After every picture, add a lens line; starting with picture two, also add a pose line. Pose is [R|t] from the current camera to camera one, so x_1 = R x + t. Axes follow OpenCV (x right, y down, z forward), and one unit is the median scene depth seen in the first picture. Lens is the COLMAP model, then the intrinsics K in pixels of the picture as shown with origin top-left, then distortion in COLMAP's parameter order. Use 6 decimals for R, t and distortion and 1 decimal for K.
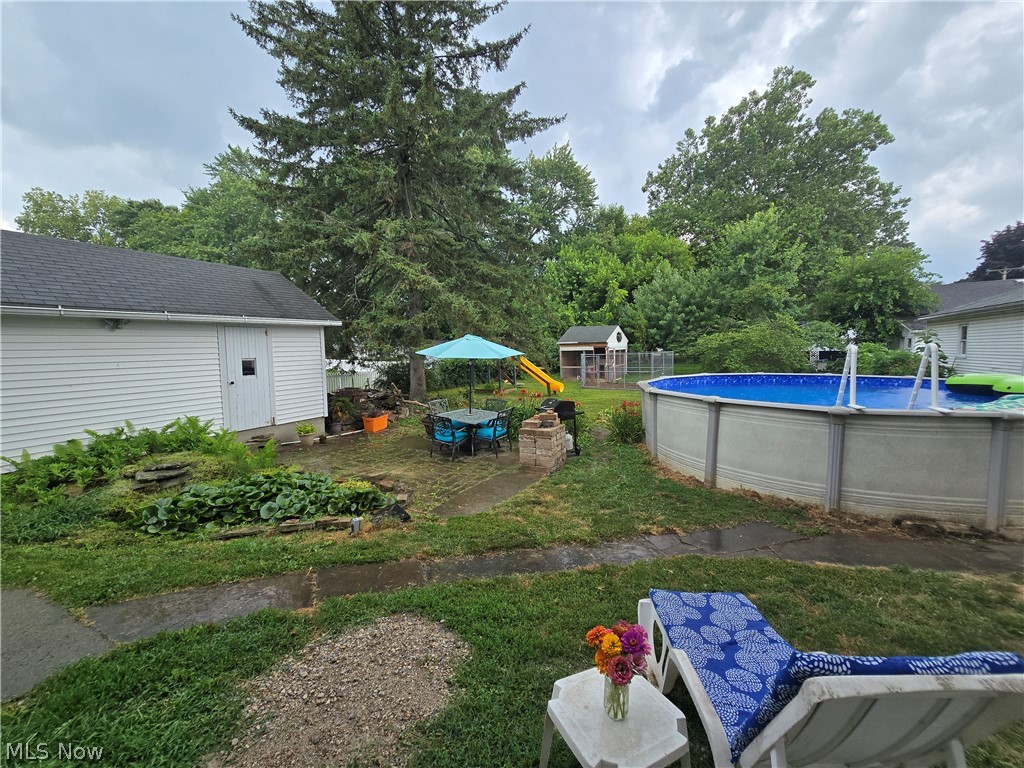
lens RADIAL K [[420.5, 0, 517.3], [0, 420.5, 375.2], [0, 0, 1]] dist [-0.004936, 0.001102]
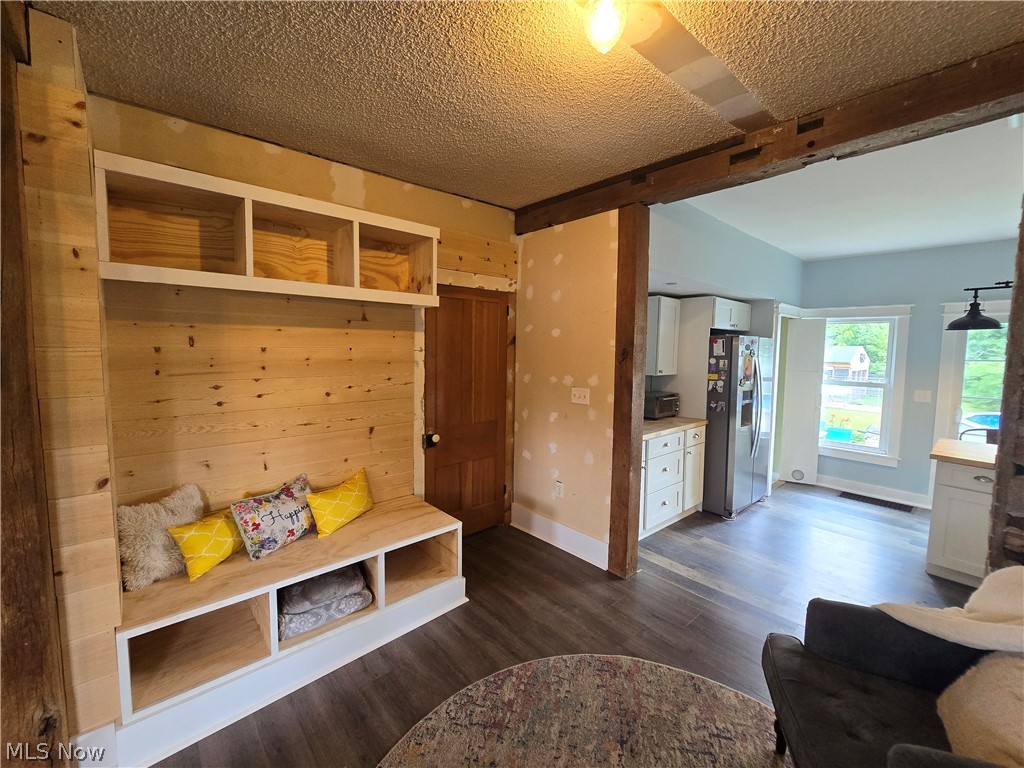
lens RADIAL K [[420.5, 0, 516.6], [0, 420.5, 377.4], [0, 0, 1]] dist [-0.004936, 0.001102]
pose [[0.934579, 0.051840, -0.351957, -0.164334], [-0.048688, 0.998655, 0.017807, -0.020529], [0.352407, 0.000495, 0.935847, -0.210333]]
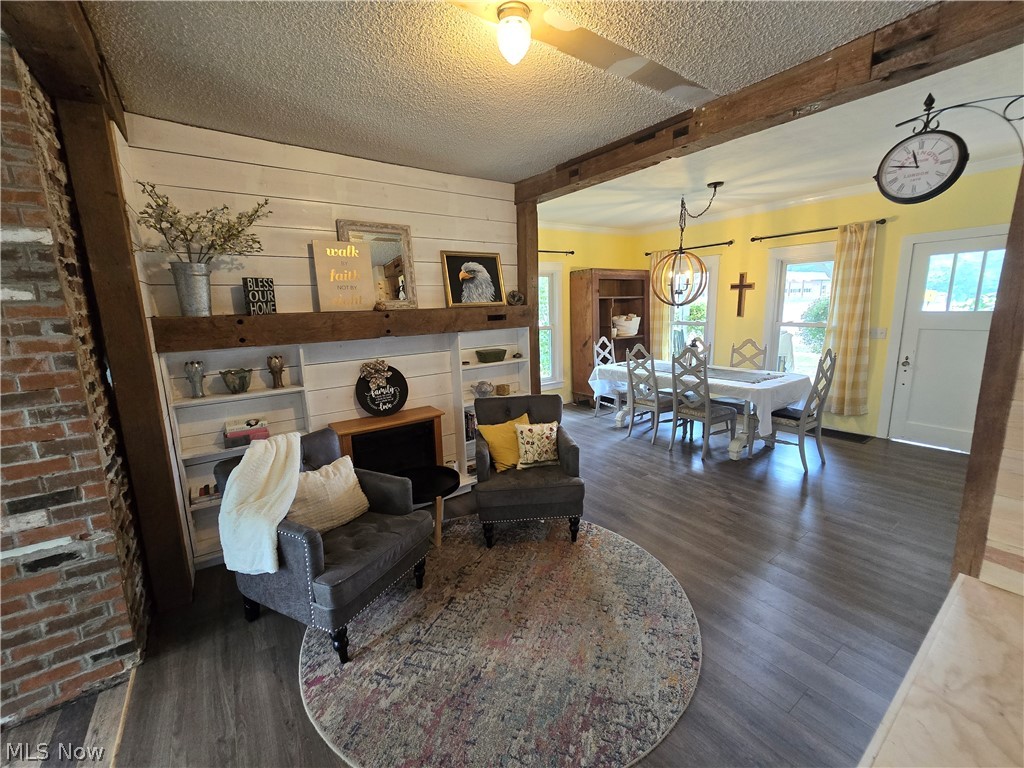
lens RADIAL K [[420.5, 0, 513.6], [0, 420.5, 378.7], [0, 0, 1]] dist [-0.004936, 0.001102]
pose [[-0.886489, -0.045942, 0.460464, -0.202324], [0.067365, 0.971647, 0.226634, -0.026932], [-0.457821, 0.231928, -0.858260, -0.103241]]
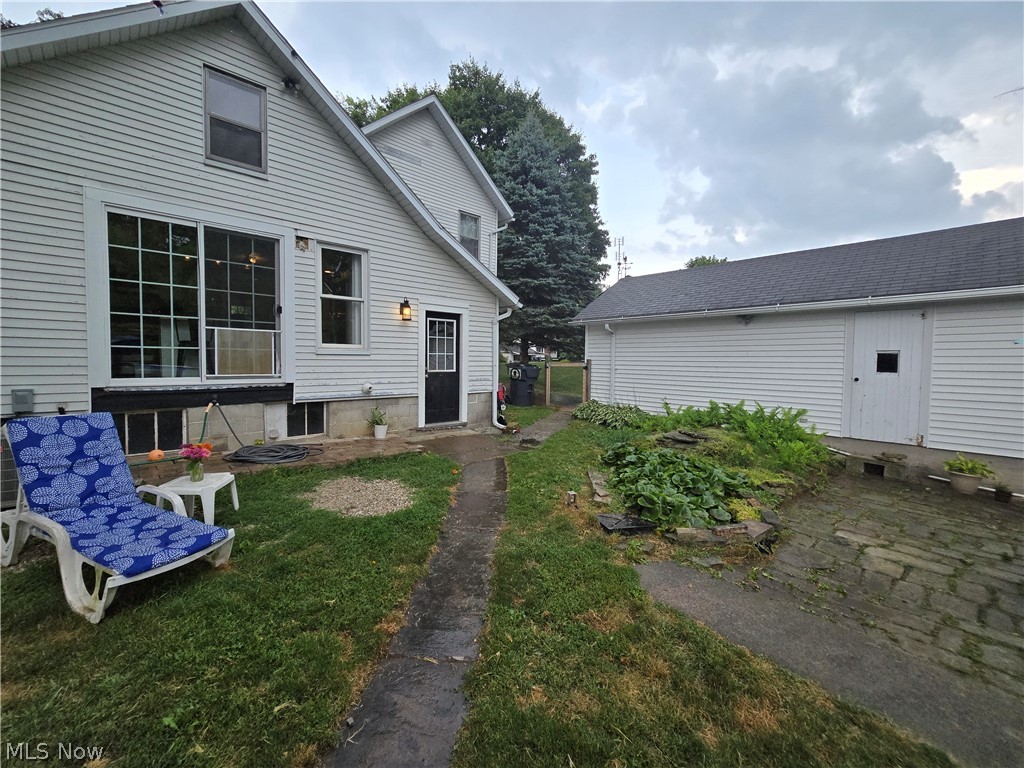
lens RADIAL K [[420.5, 0, 515.5], [0, 420.5, 381.6], [0, 0, 1]] dist [-0.004936, 0.001102]
pose [[-0.347486, 0.059400, -0.935802, 0.094328], [-0.071432, 0.993415, 0.089582, -0.001086], [0.934960, 0.097975, -0.340955, 0.184466]]
